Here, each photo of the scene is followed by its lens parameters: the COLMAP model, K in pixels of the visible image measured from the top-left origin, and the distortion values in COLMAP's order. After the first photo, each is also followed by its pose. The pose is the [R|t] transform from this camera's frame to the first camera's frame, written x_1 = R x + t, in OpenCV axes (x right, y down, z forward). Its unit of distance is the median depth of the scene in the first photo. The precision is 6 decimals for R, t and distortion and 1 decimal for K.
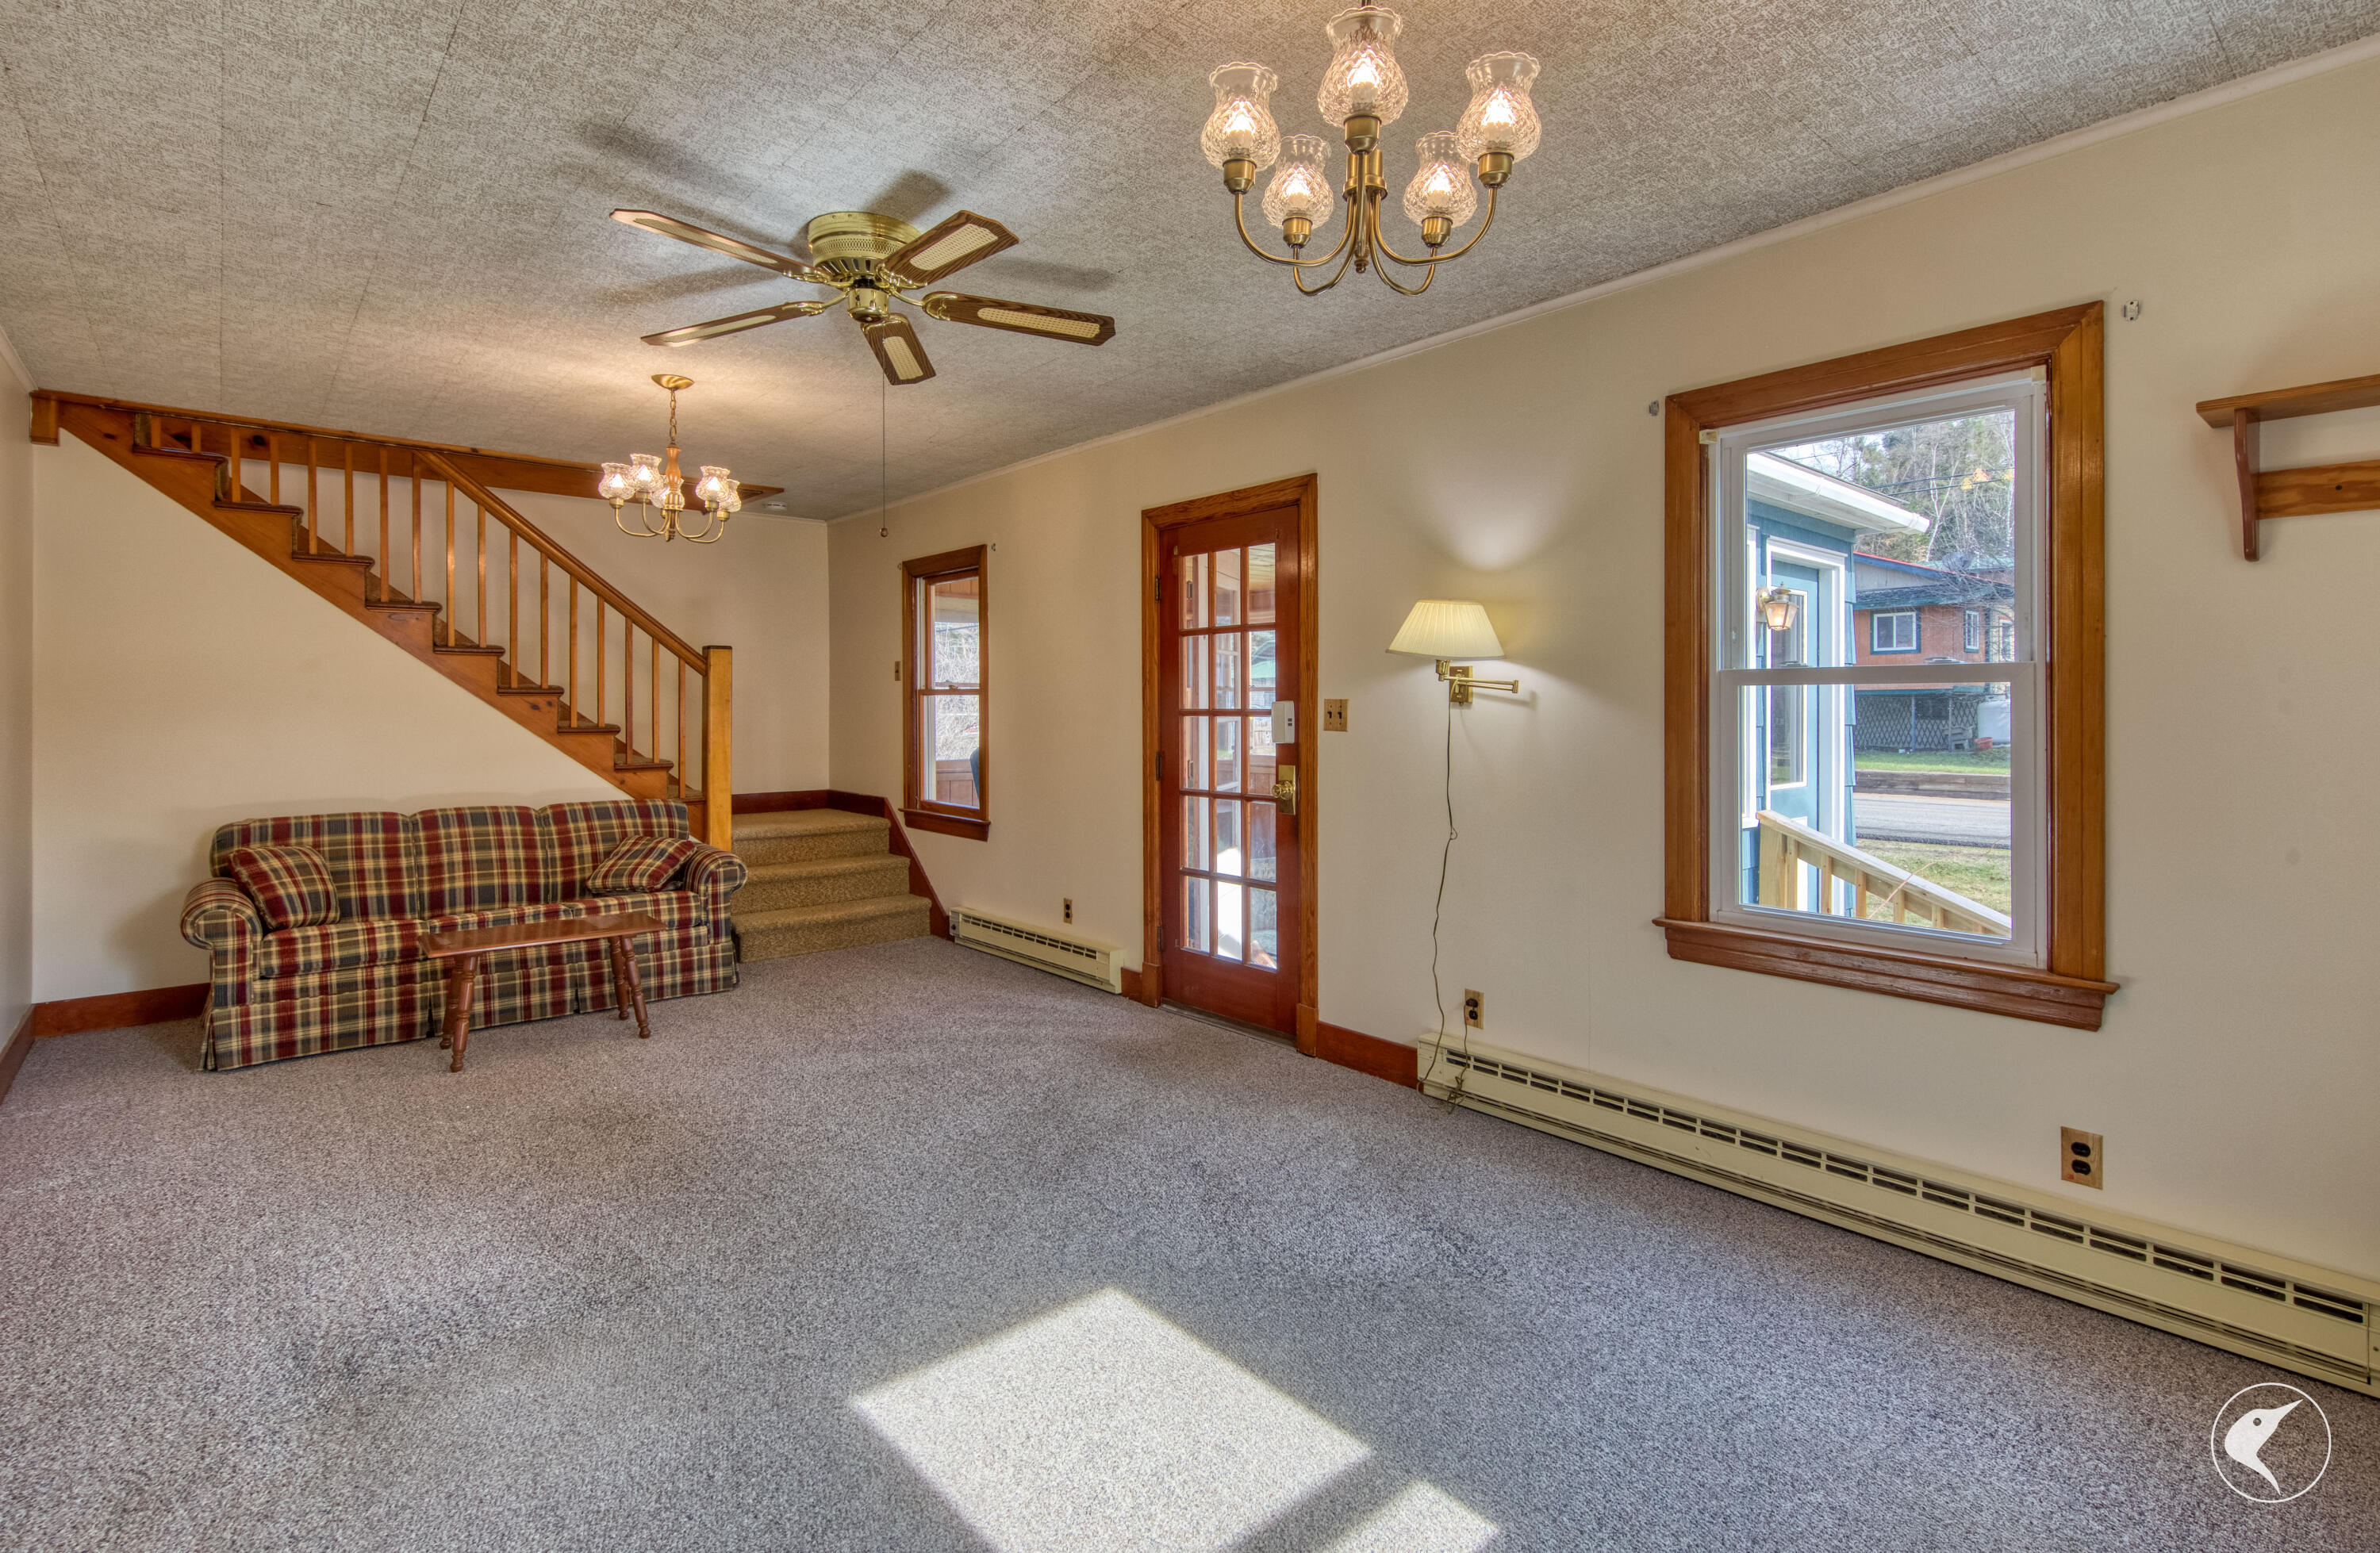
lens RADIAL K [[1098.0, 0, 1196.9], [0, 1098.0, 713.8], [0, 0, 1]] dist [0.010852, 0.000036]
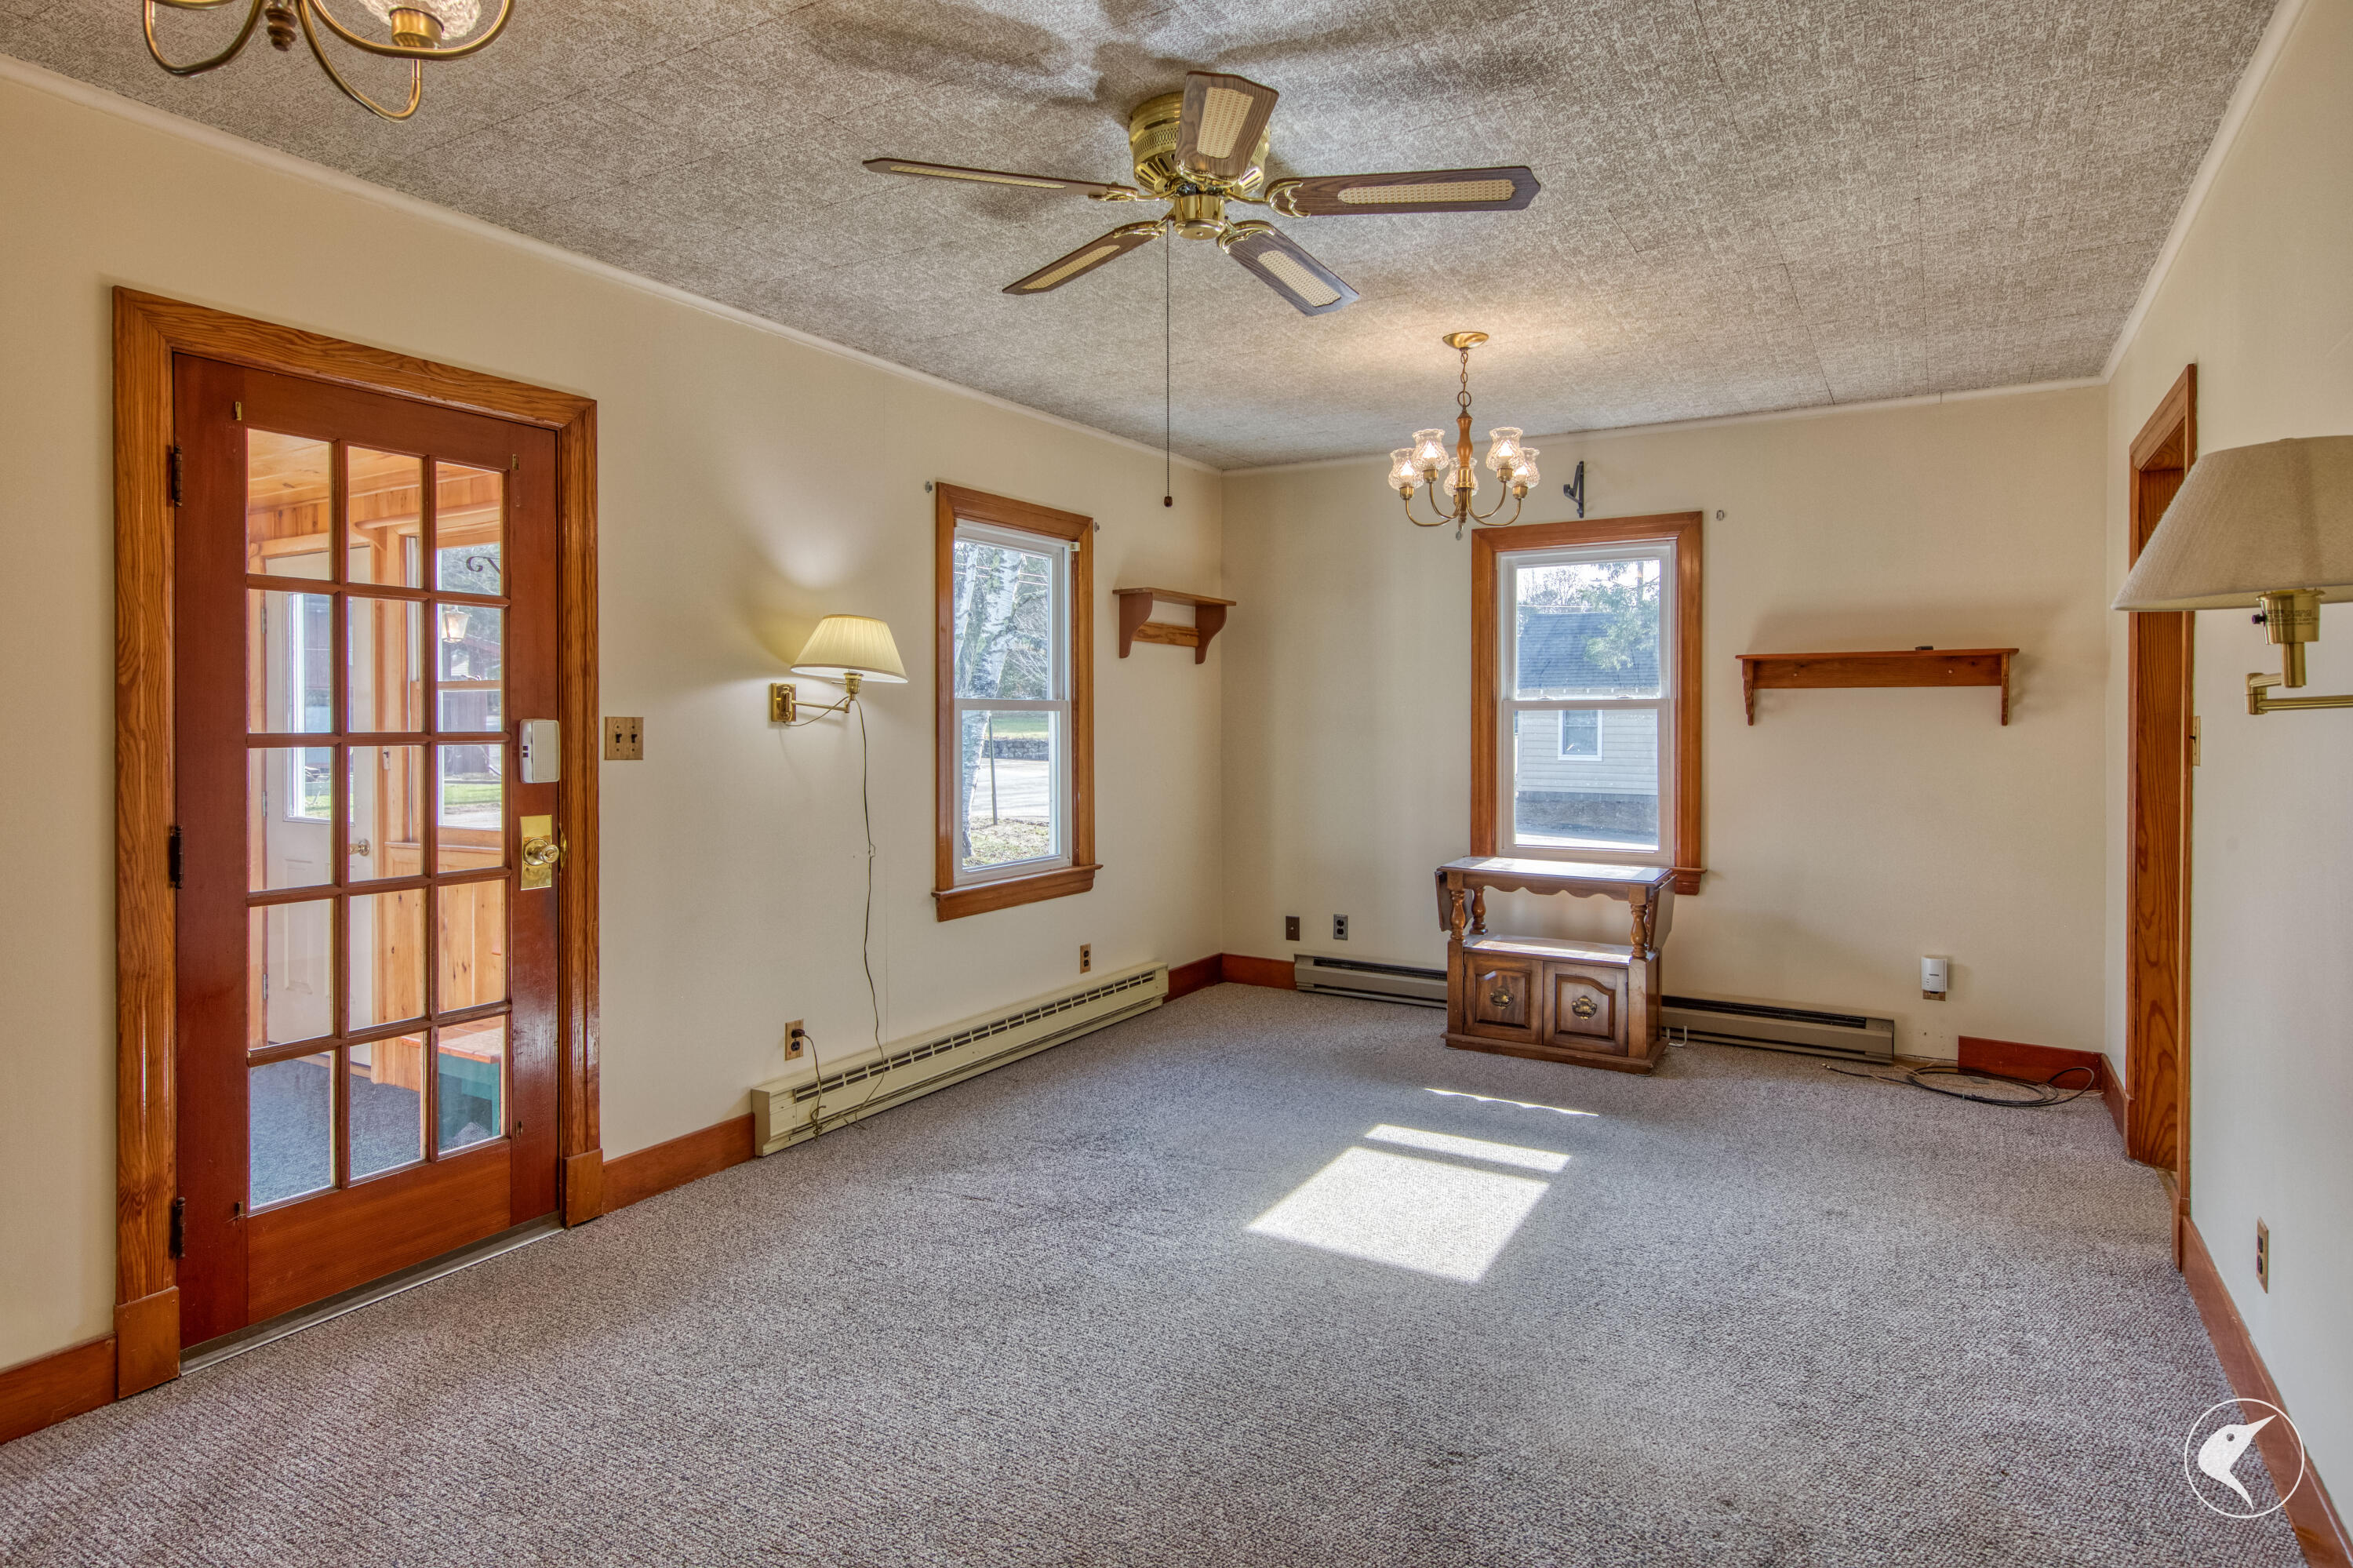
lens RADIAL K [[1298.2, 0, 1179.9], [0, 1298.2, 720.8], [0, 0, 1]] dist [0.000398, 0.000209]
pose [[-0.313171, 0.000384, 0.949697, -0.963496], [0.008274, 0.999963, 0.002324, -0.011256], [-0.949661, 0.008586, -0.313162, 1.066763]]
